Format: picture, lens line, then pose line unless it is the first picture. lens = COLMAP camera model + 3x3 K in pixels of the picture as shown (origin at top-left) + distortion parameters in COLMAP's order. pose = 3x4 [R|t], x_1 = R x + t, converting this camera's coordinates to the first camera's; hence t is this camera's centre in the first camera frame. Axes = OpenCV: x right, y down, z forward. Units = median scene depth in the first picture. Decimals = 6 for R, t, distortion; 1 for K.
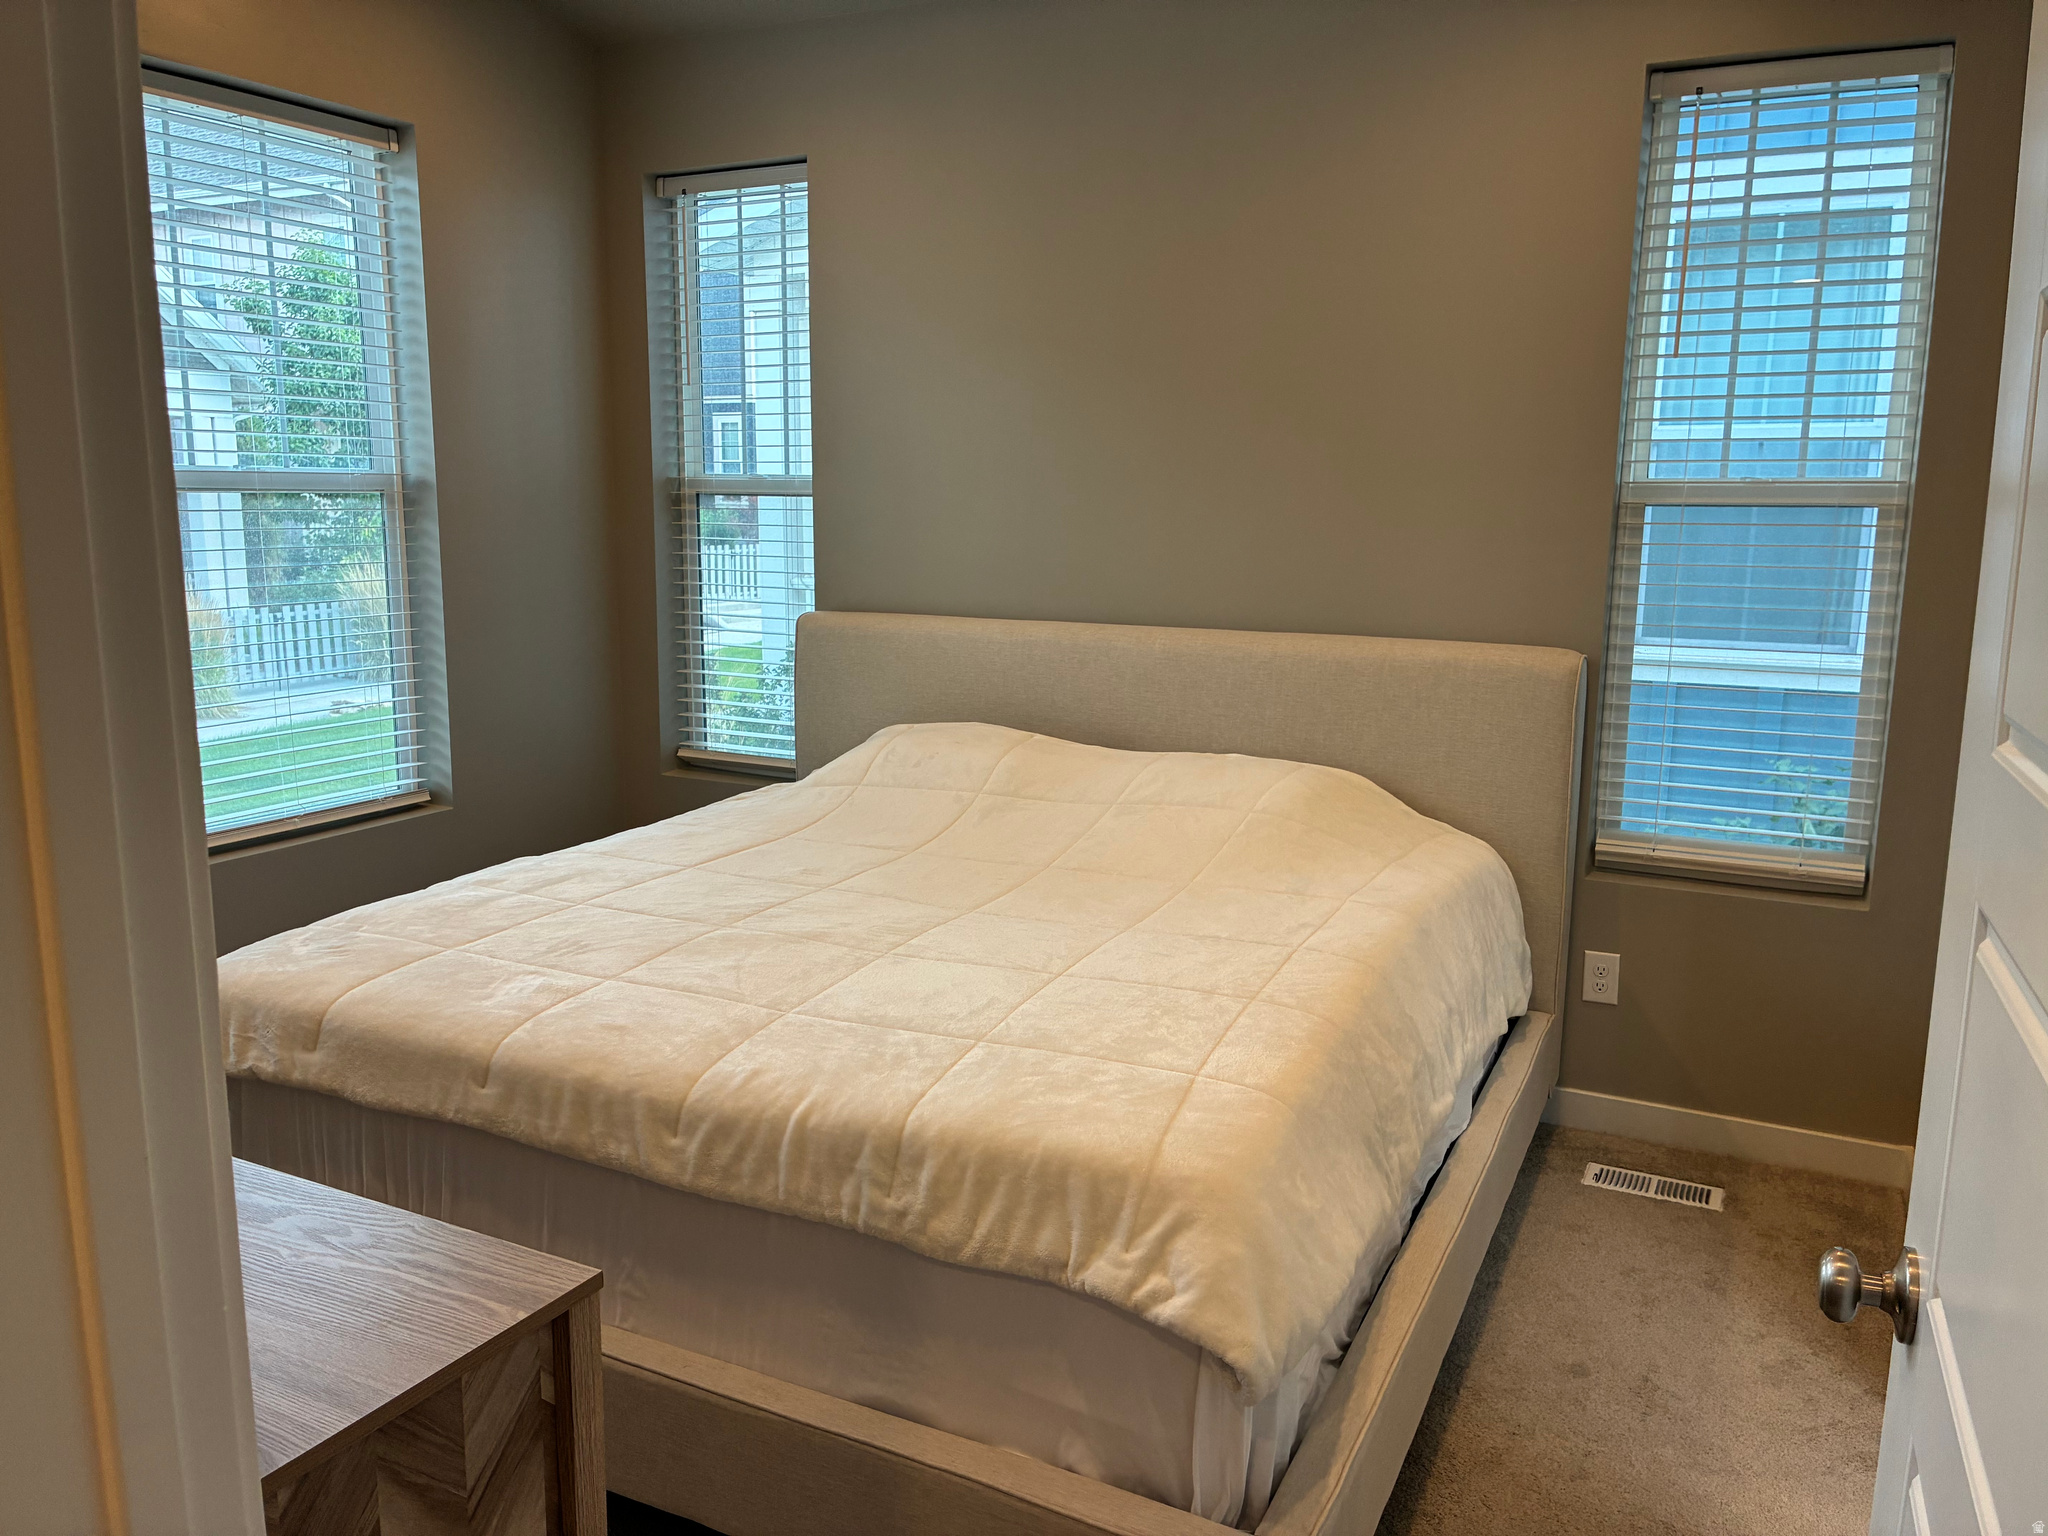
lens RADIAL K [[1547.5, 0, 1050.2], [0, 1547.5, 765.9], [0, 0, 1]] dist [0.002321, 0.001430]
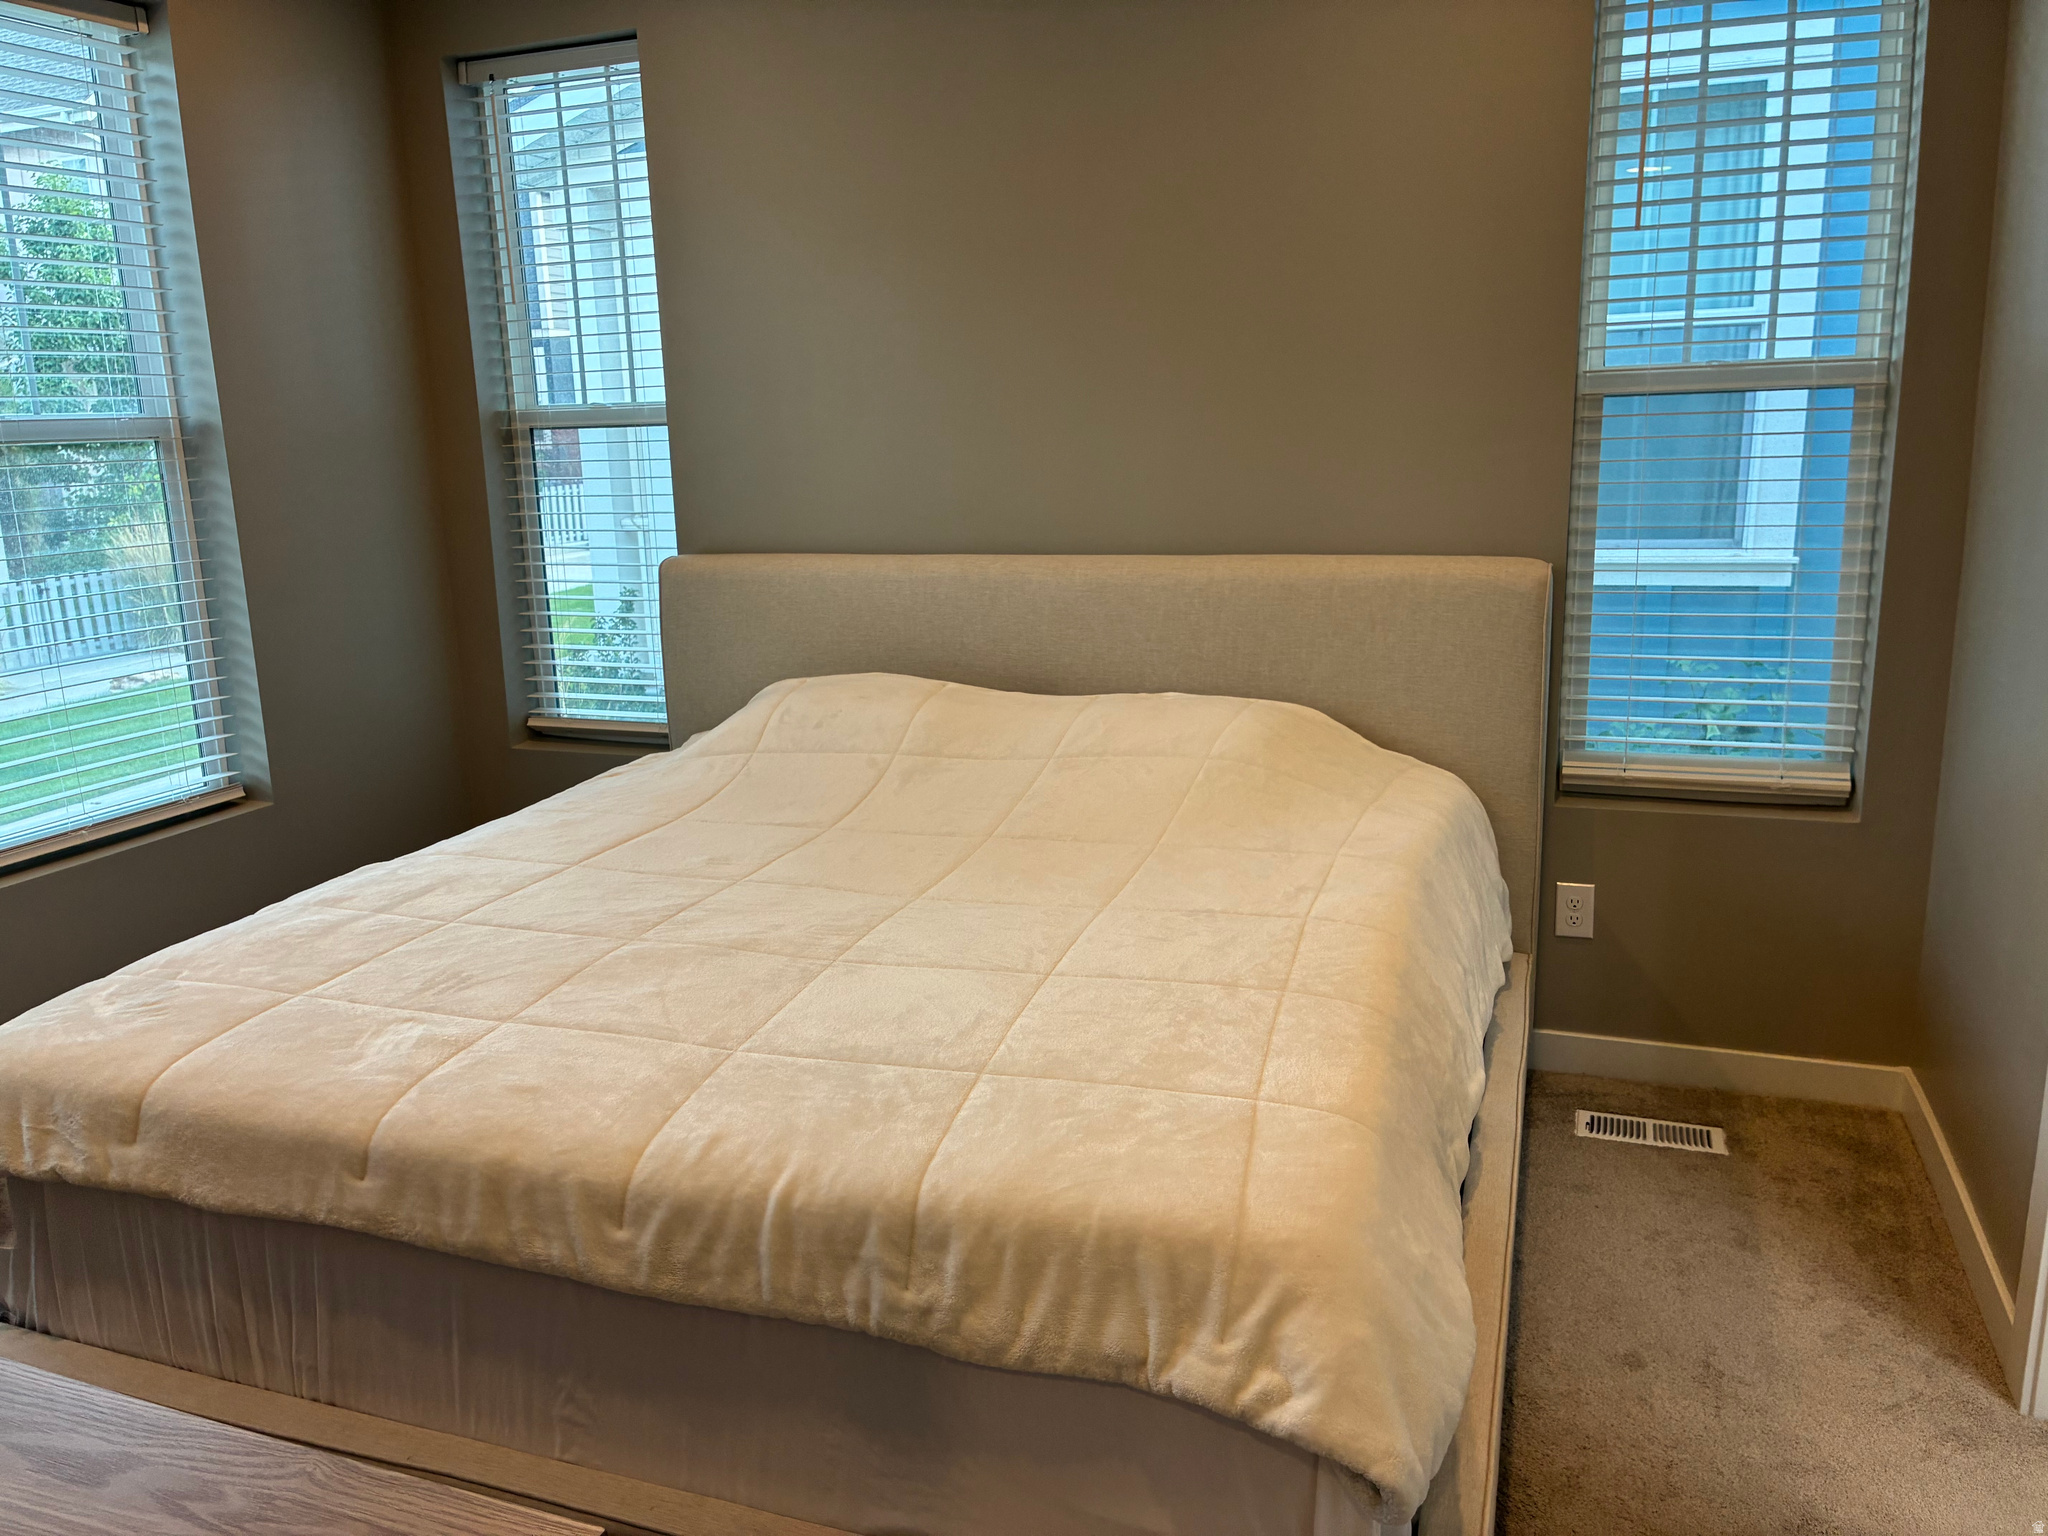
lens RADIAL K [[1553.3, 0, 1033.9], [0, 1553.3, 765.3], [0, 0, 1]] dist [0.008177, -0.003472]
pose [[0.993485, -0.061590, 0.095884, -0.062769], [0.057103, 0.997172, 0.048857, -0.017647], [-0.098622, -0.043064, 0.994193, 0.129640]]
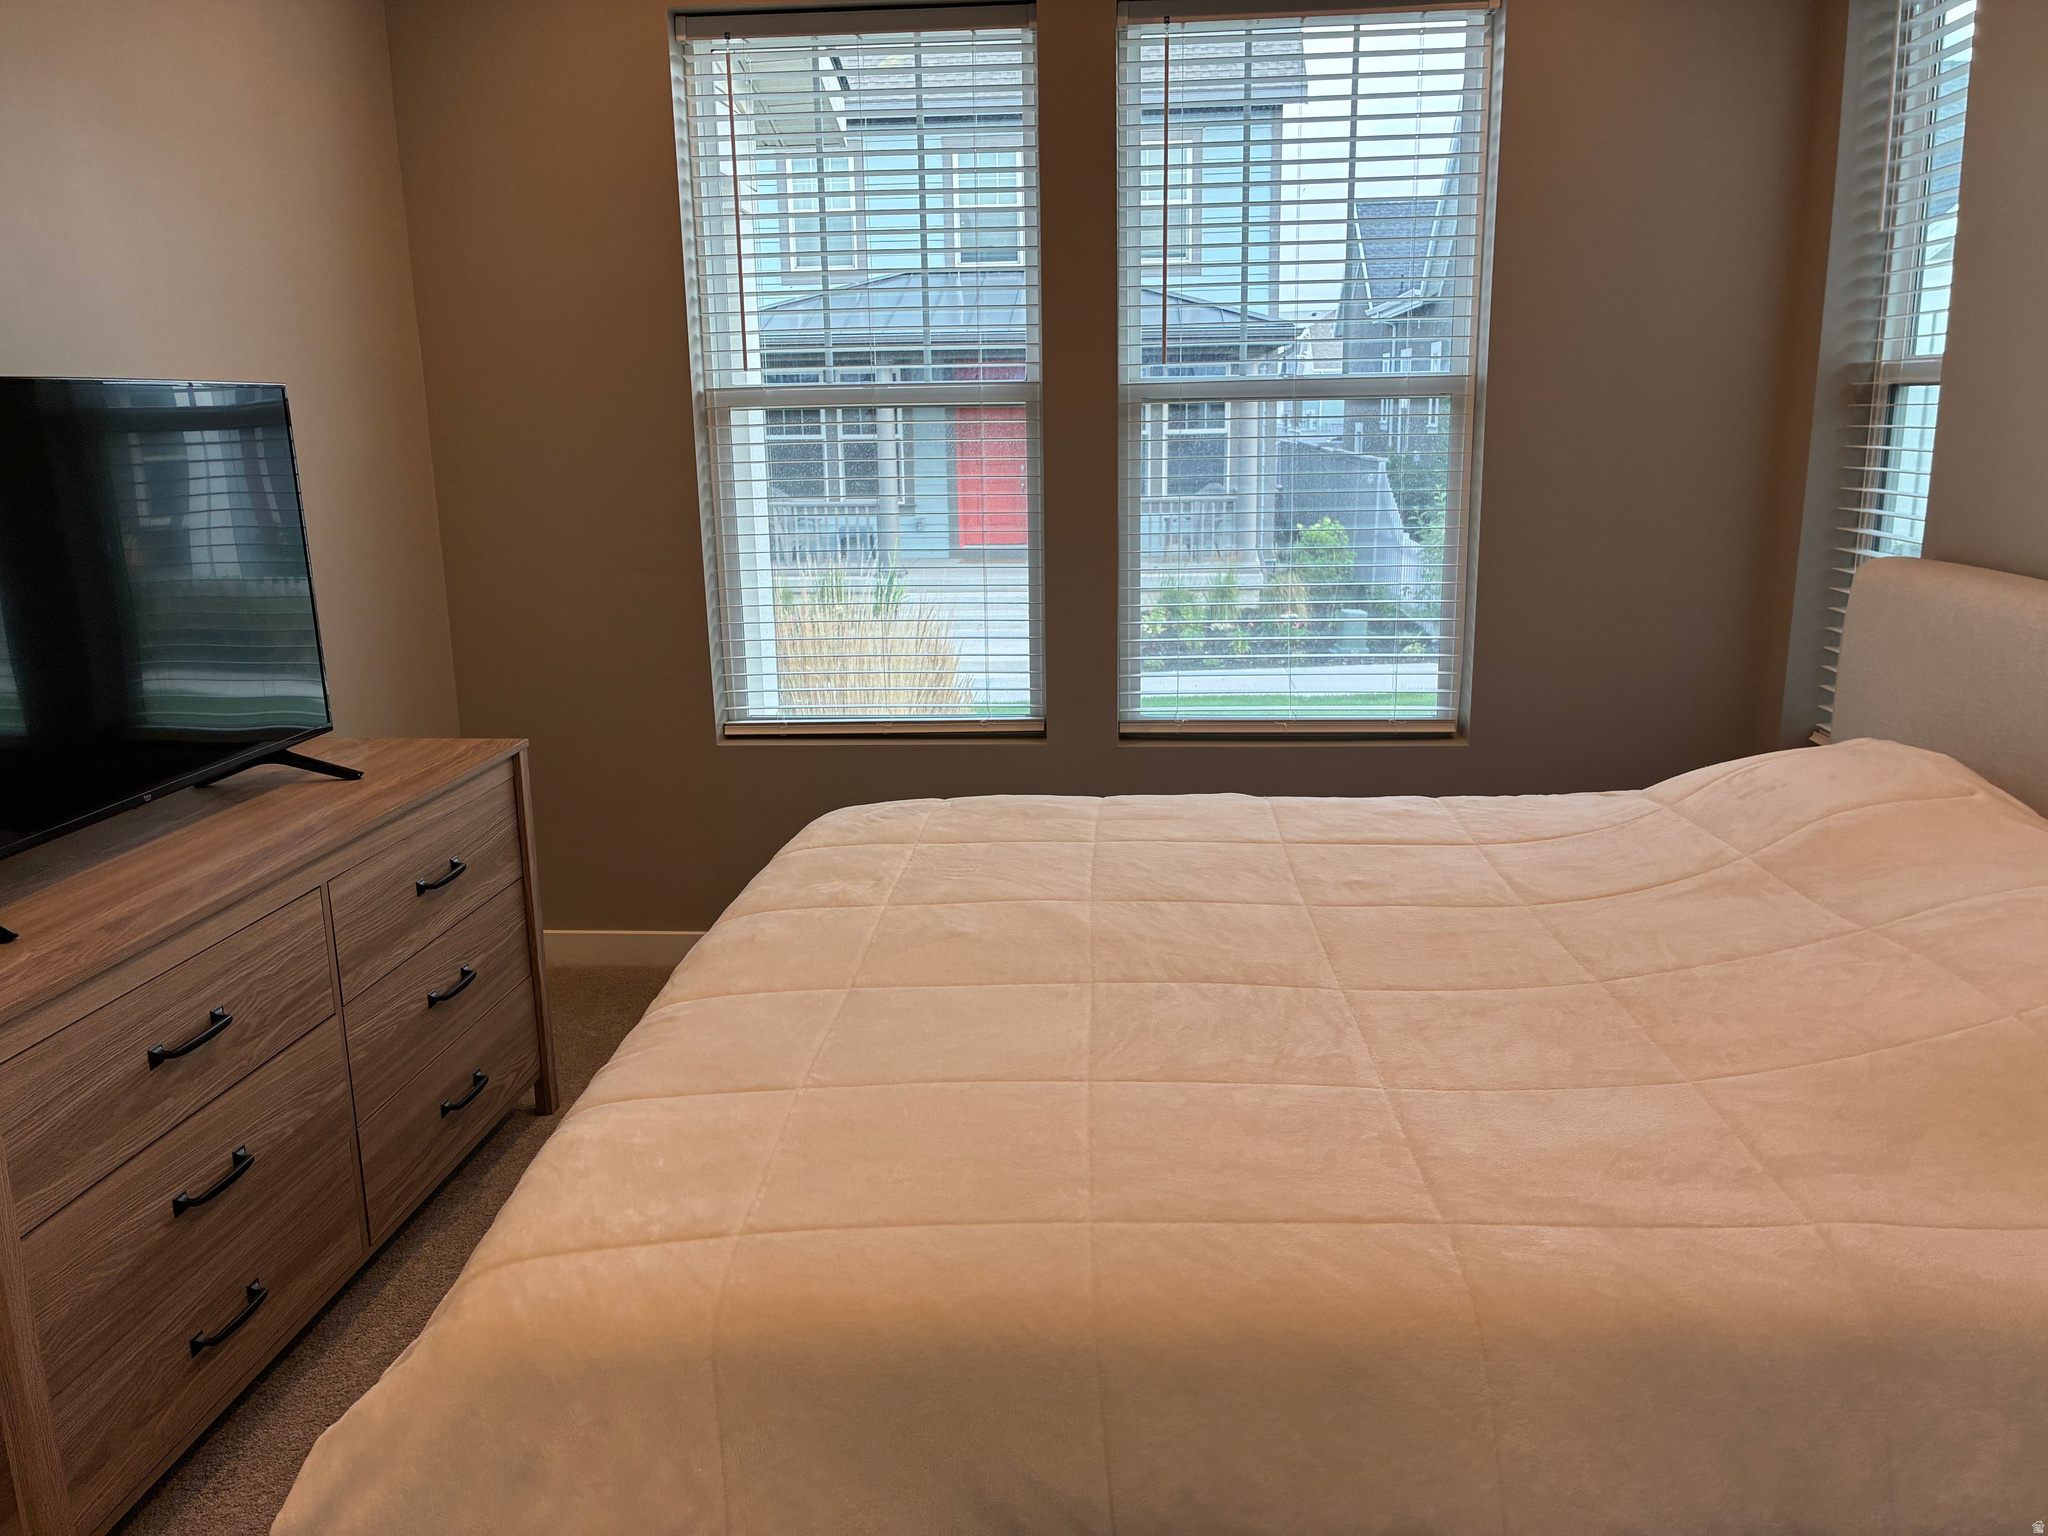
lens RADIAL K [[1547.9, 0, 1024.5], [0, 1547.9, 770.0], [0, 0, 1]] dist [0.084518, -0.109758]
pose [[0.365013, 0.197584, -0.909795, 0.504722], [-0.141742, 0.977622, 0.155447, -0.089774], [0.920149, 0.072216, 0.384850, 0.564929]]
